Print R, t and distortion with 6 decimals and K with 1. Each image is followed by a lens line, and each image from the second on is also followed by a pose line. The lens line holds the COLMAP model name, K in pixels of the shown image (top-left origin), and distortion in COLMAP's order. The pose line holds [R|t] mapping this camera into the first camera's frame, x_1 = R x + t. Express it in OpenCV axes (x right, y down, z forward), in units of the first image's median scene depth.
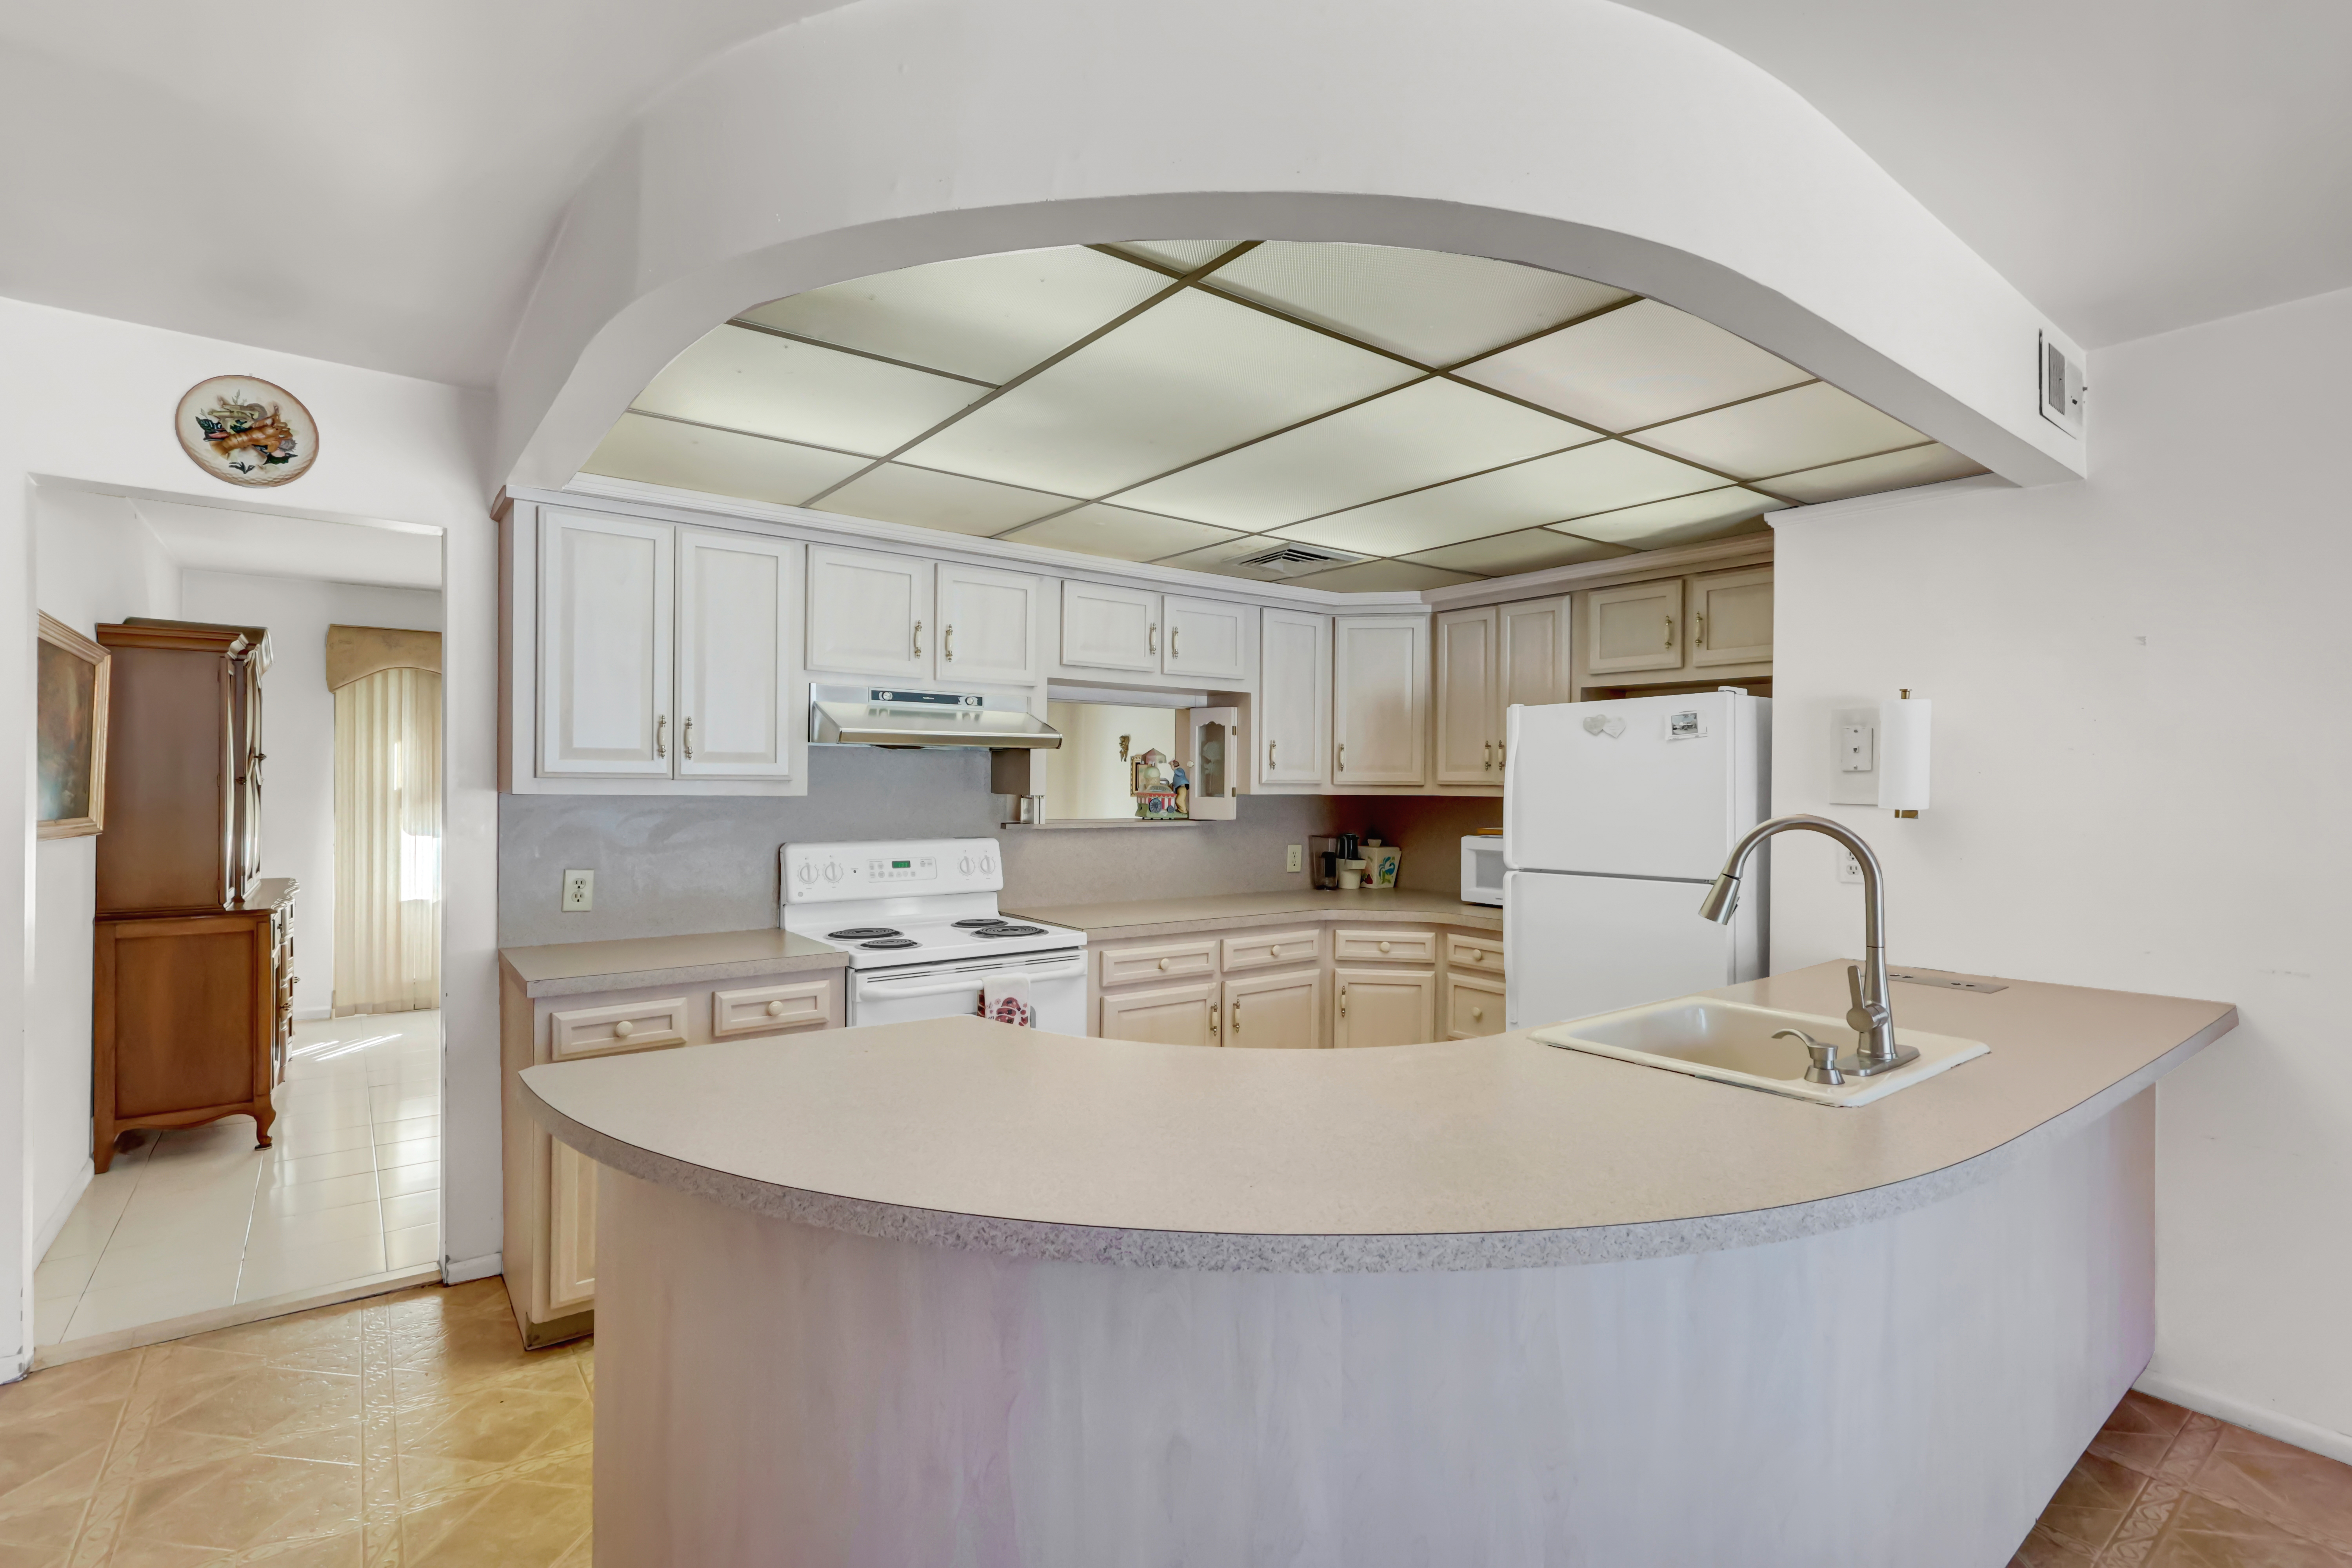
lens RADIAL K [[1094.6, 0, 1180.9], [0, 1094.6, 784.7], [0, 0, 1]] dist [0.002409, -0.001400]
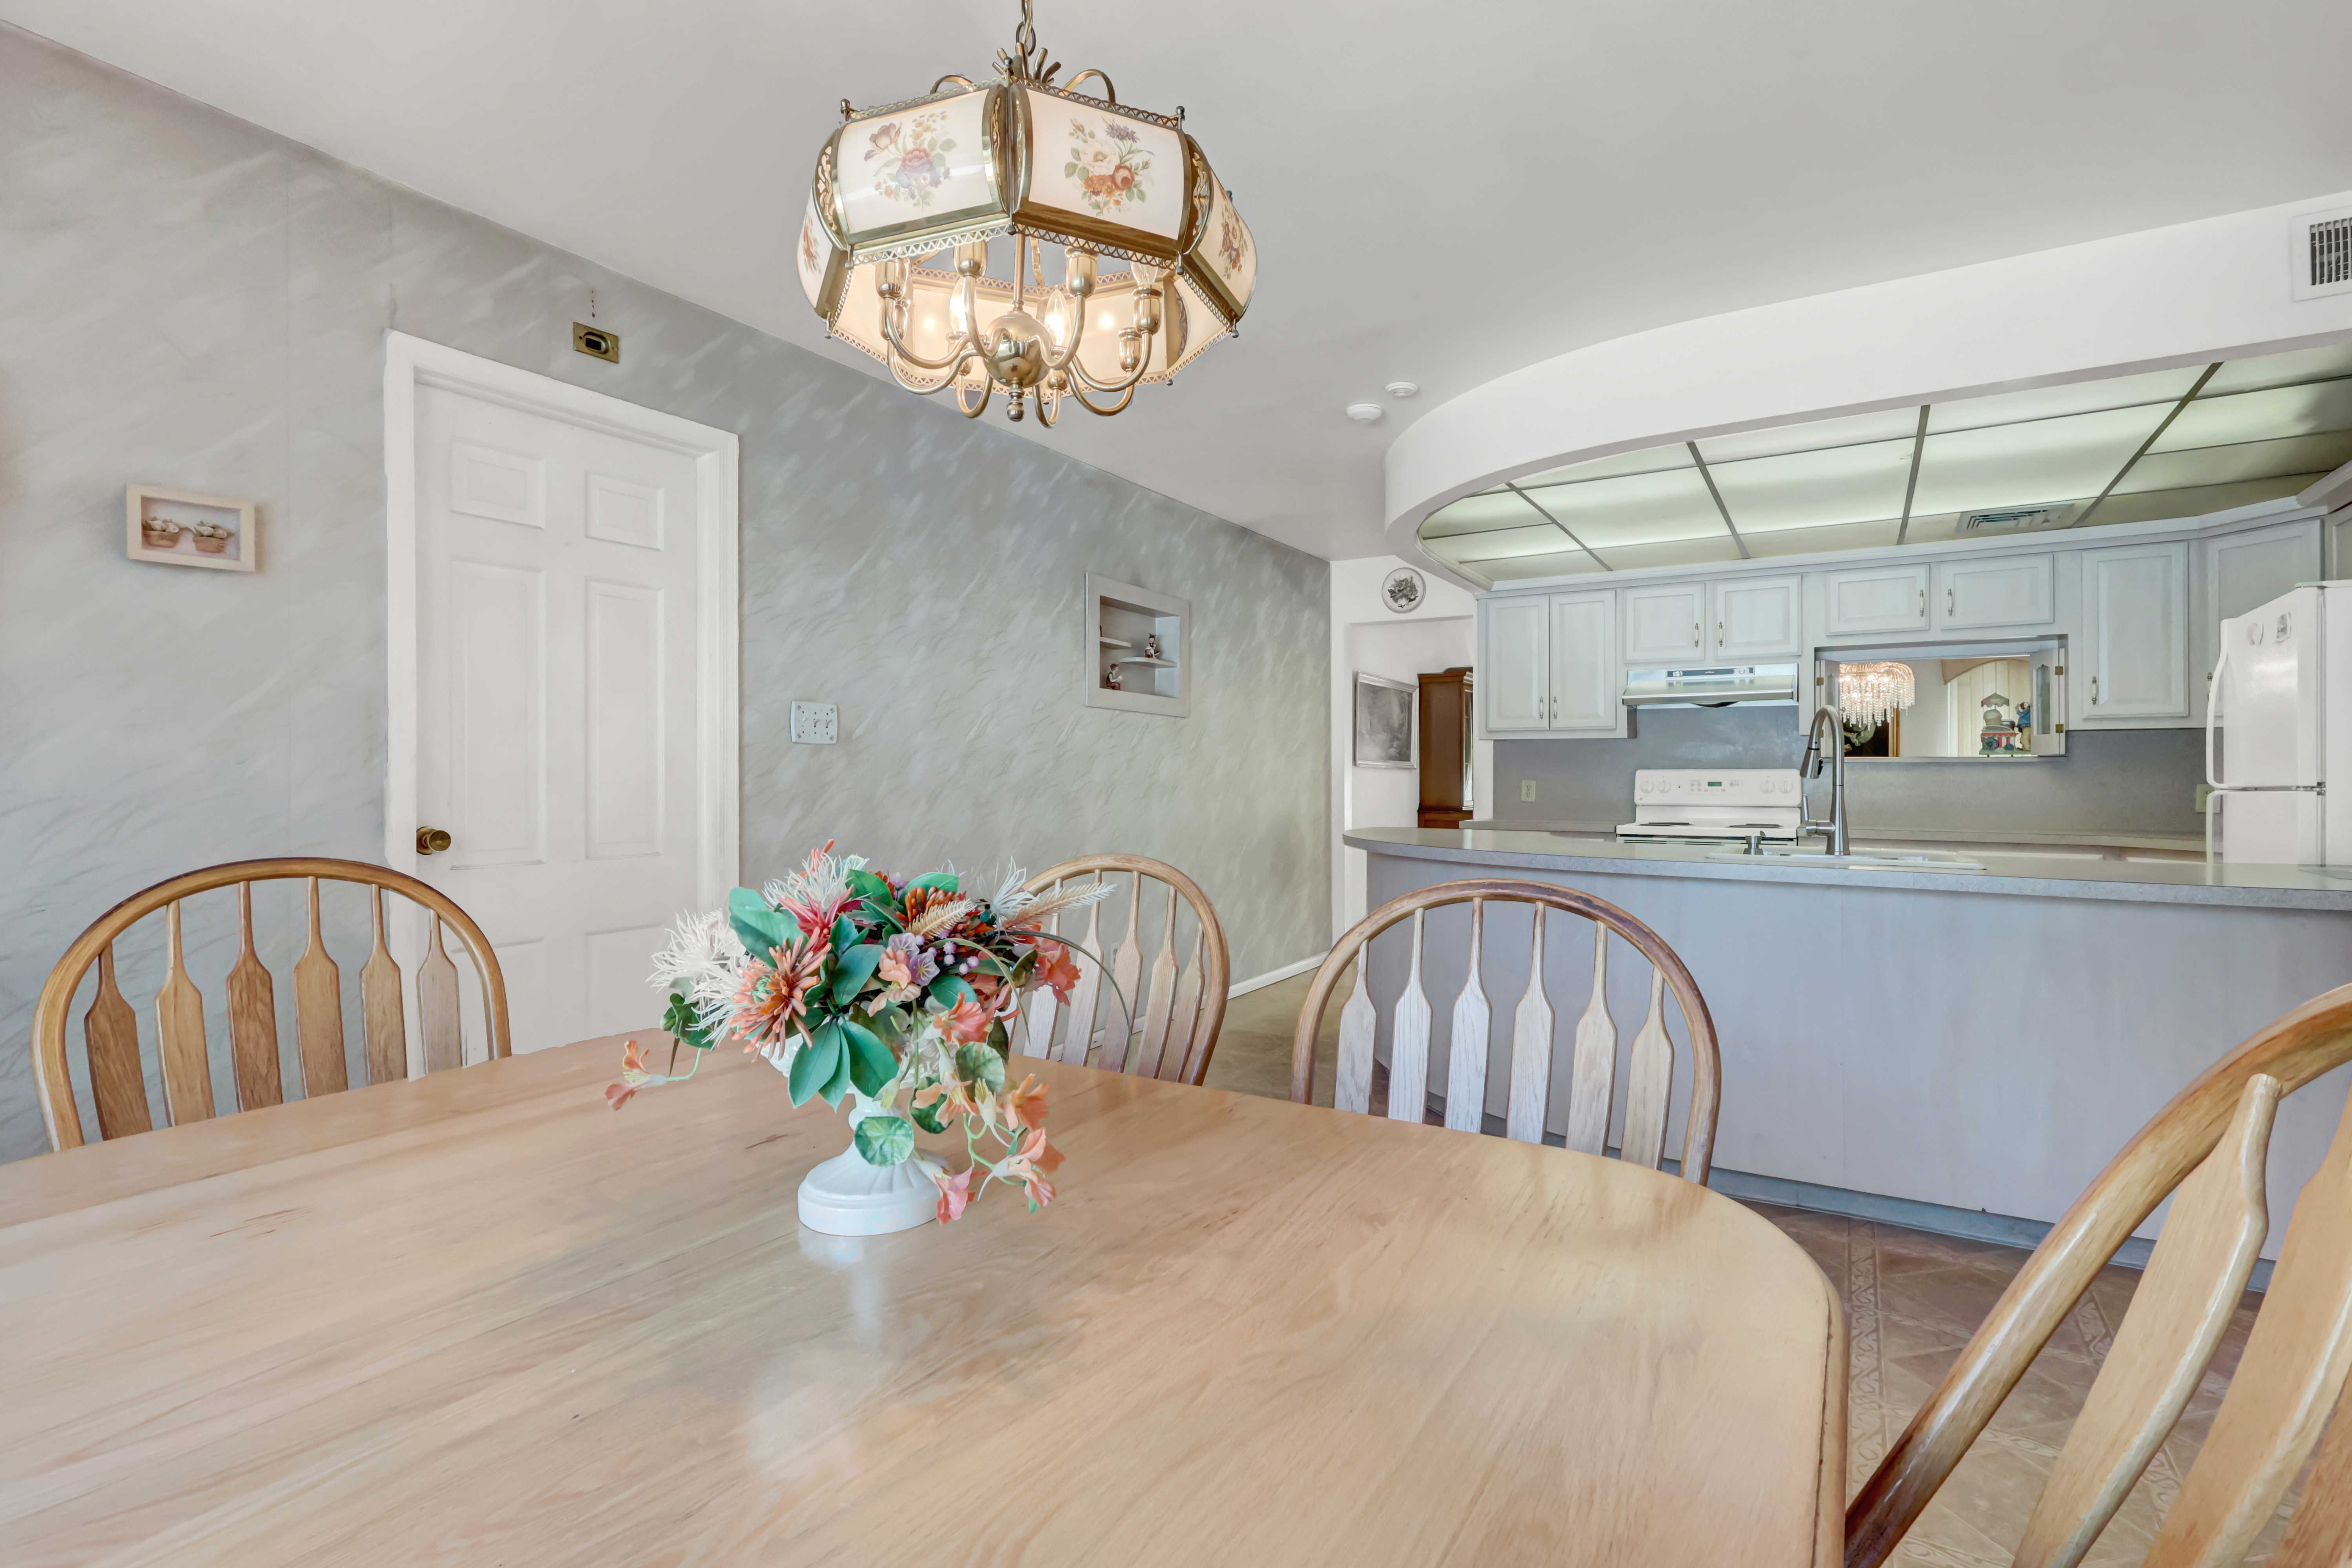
lens RADIAL K [[1094.7, 0, 1171.4], [0, 1094.7, 780.9], [0, 0, 1]] dist [0.002409, -0.001400]
pose [[0.342726, -0.001098, -0.939435, 0.915955], [0.002378, 0.999997, -0.000301, 0.068698], [0.939432, -0.002131, 0.342728, -0.218964]]
